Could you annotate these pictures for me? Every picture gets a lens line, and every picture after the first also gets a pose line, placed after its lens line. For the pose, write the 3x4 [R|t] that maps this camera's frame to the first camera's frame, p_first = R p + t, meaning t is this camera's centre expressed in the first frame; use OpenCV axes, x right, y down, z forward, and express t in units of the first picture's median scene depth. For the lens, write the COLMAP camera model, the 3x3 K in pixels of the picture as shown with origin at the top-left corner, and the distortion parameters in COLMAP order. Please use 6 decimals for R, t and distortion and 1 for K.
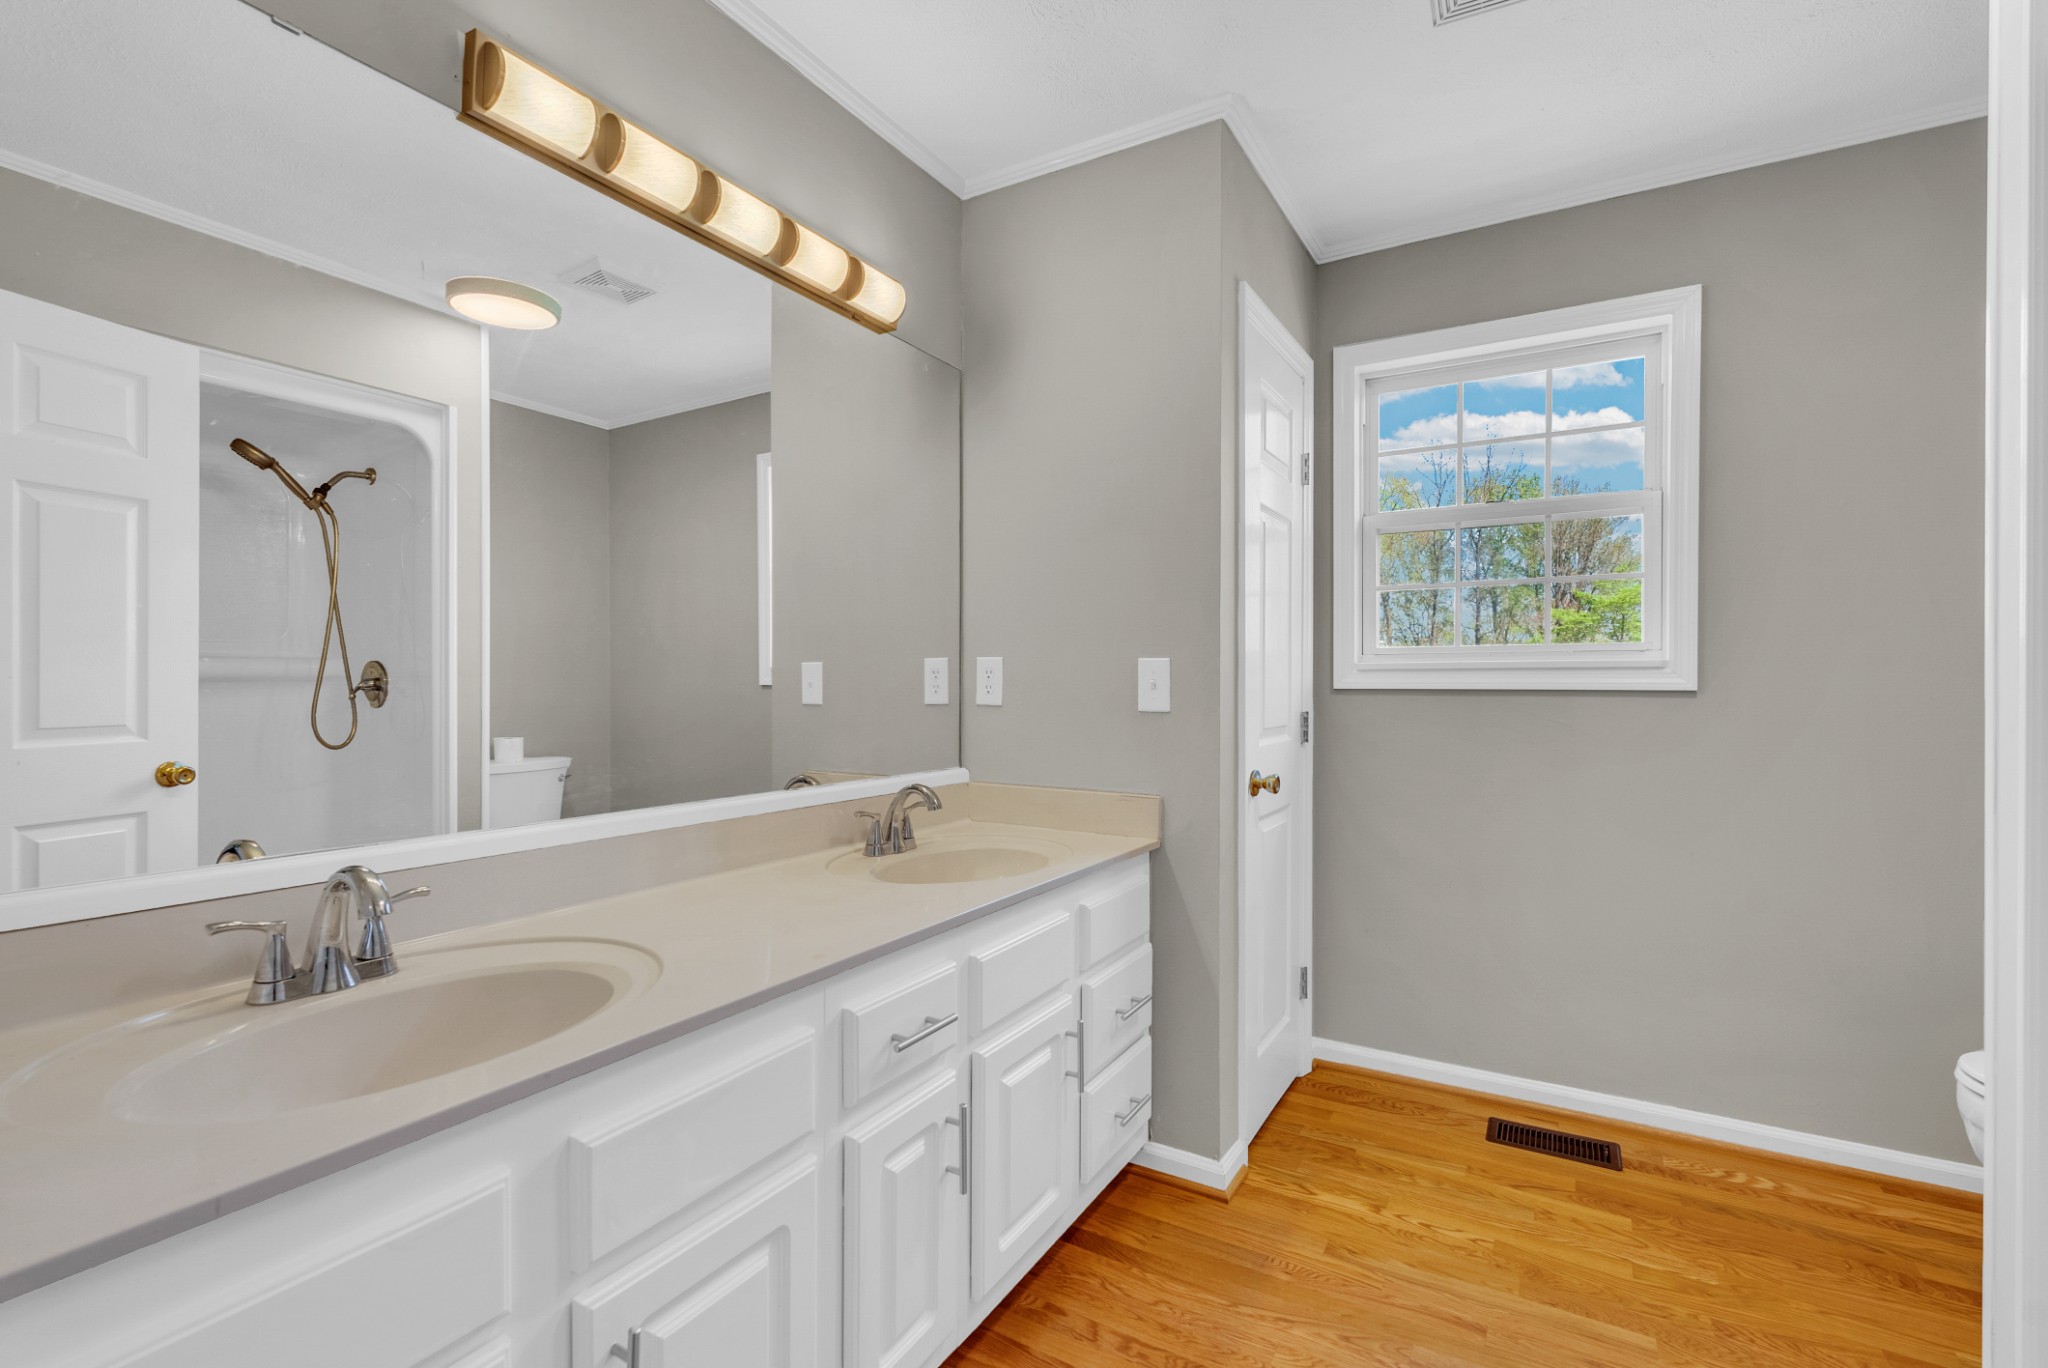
lens RADIAL K [[901.0, 0, 1036.7], [0, 901.0, 689.5], [0, 0, 1]] dist [-0.003657, 0.000171]
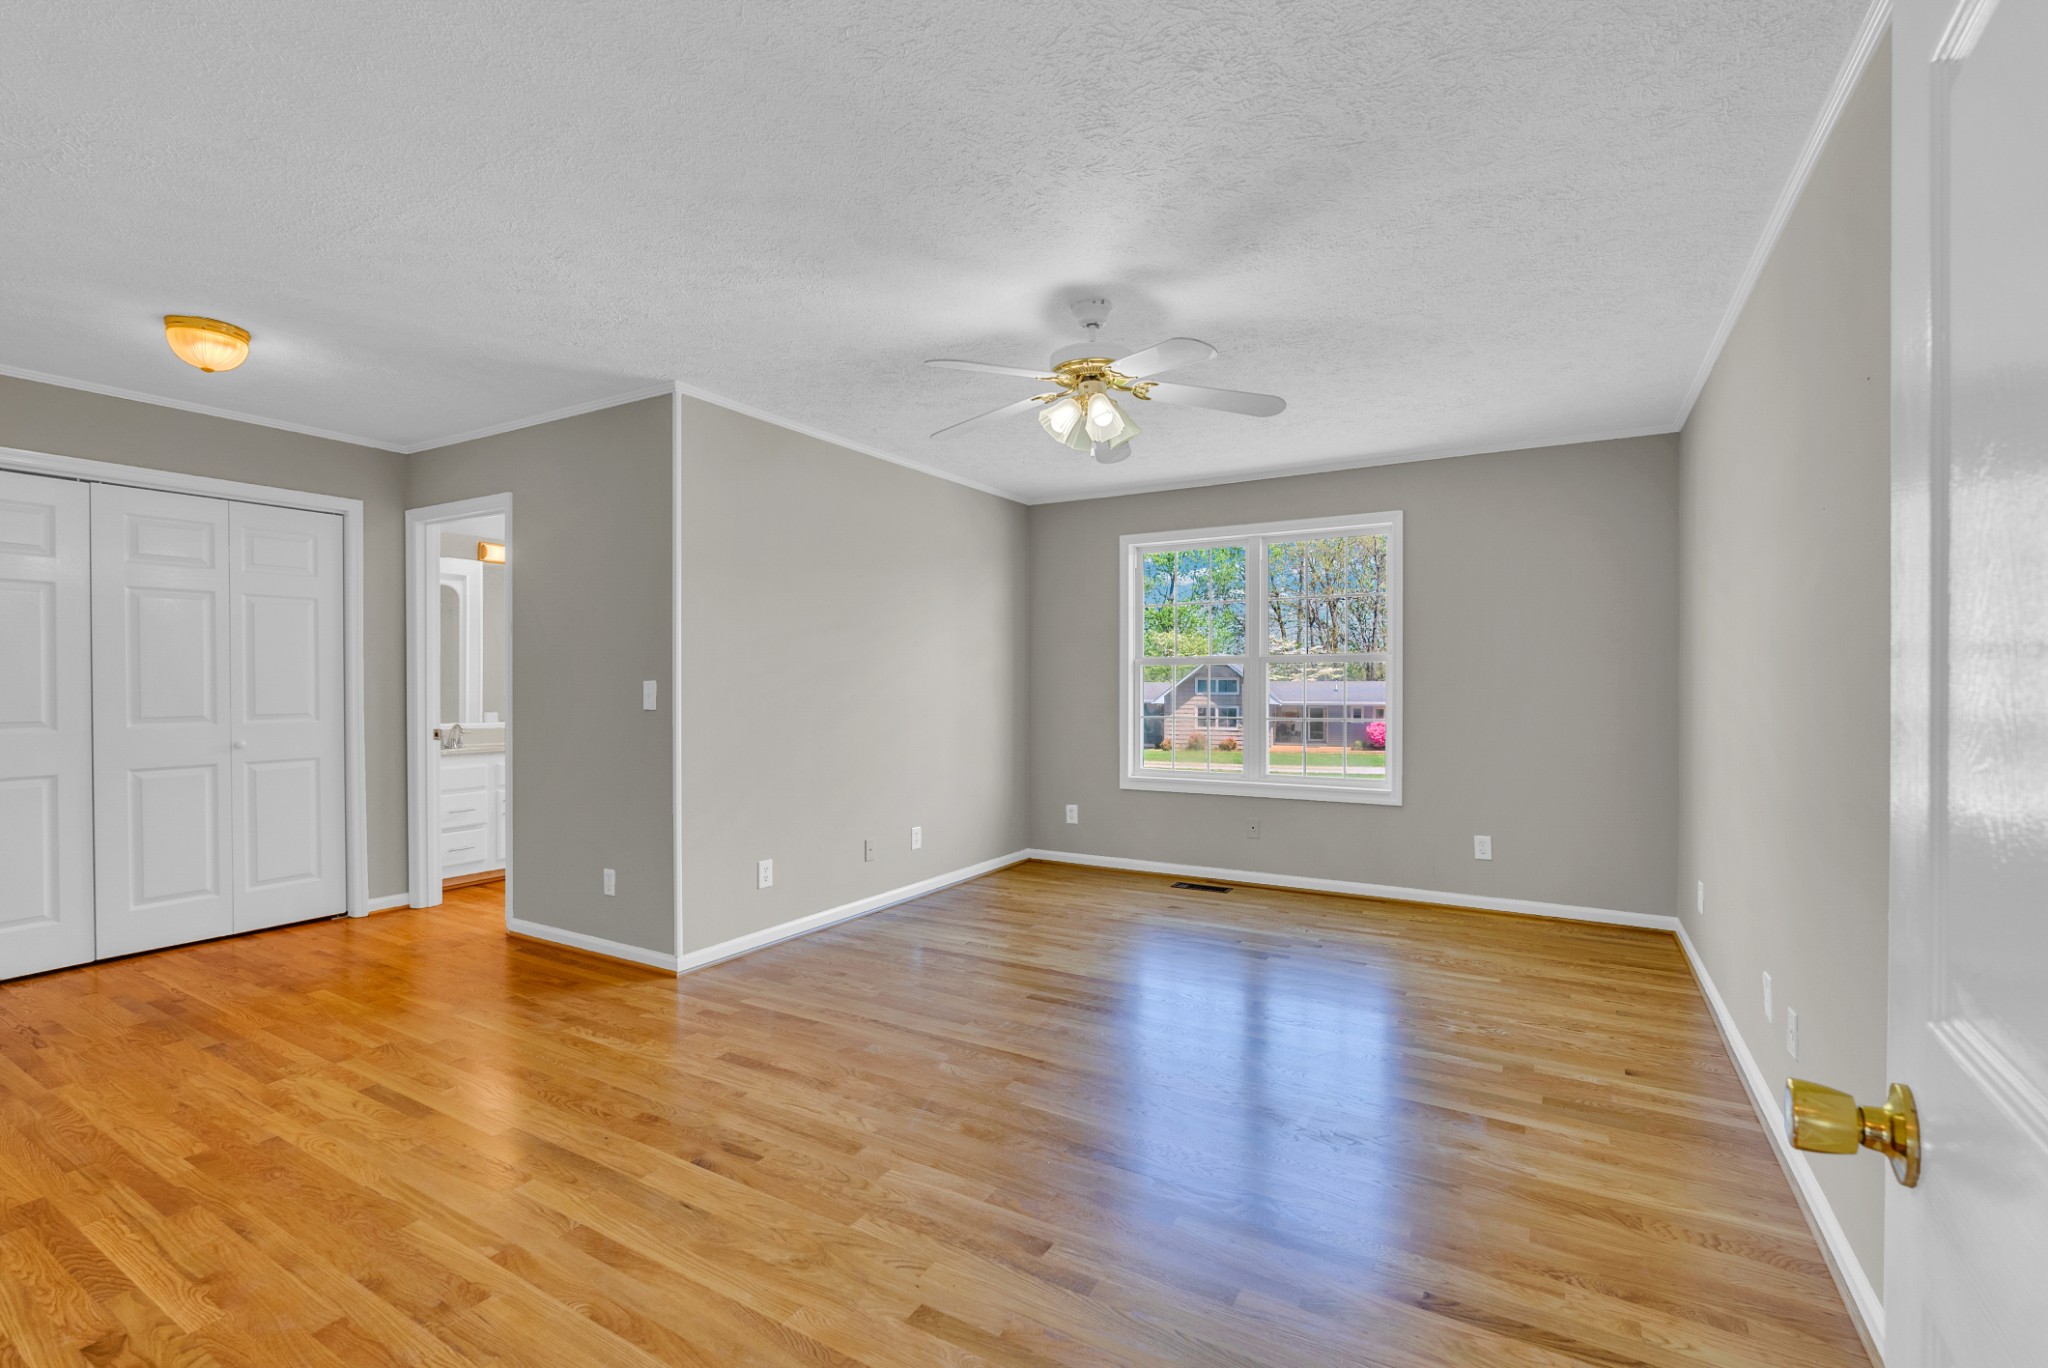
lens RADIAL K [[901.0, 0, 1036.7], [0, 901.0, 689.5], [0, 0, 1]] dist [-0.003657, 0.000171]
pose [[0.999995, 0.000318, -0.003191, 0.122281], [-0.000319, 1.000000, -0.000434, -0.008000], [0.003191, 0.000435, 0.999995, -1.184881]]
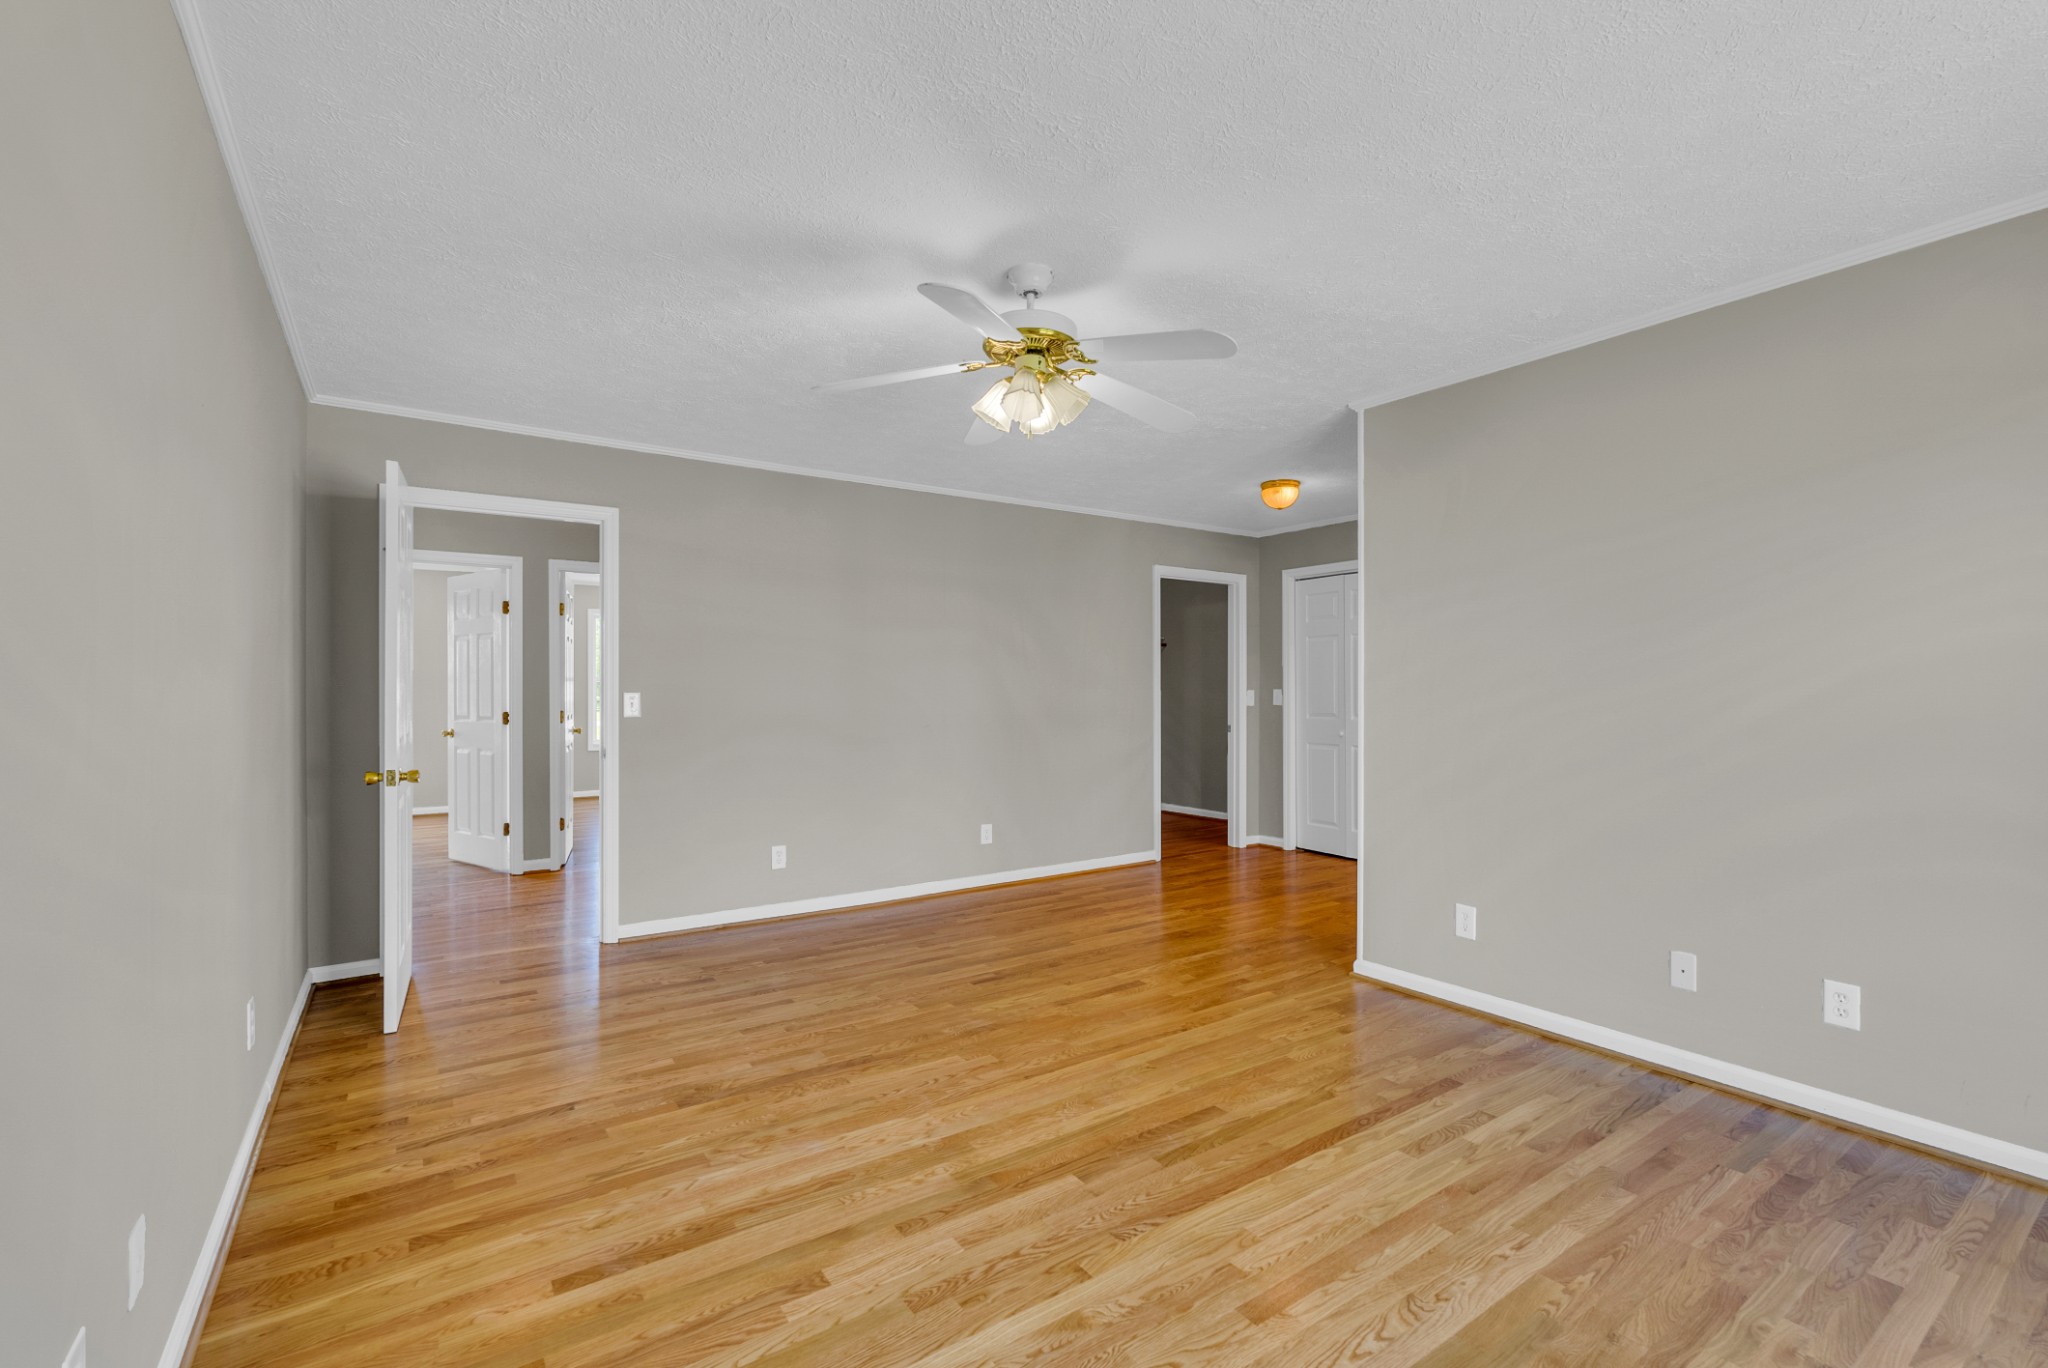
lens RADIAL K [[897.7, 0, 1037.7], [0, 897.7, 688.3], [0, 0, 1]] dist [-0.004246, -0.000265]
pose [[-0.420980, -0.000397, -0.907070, 0.535254], [-0.008427, 0.999958, 0.003473, -0.015982], [0.907031, 0.009106, -0.420966, -0.524305]]
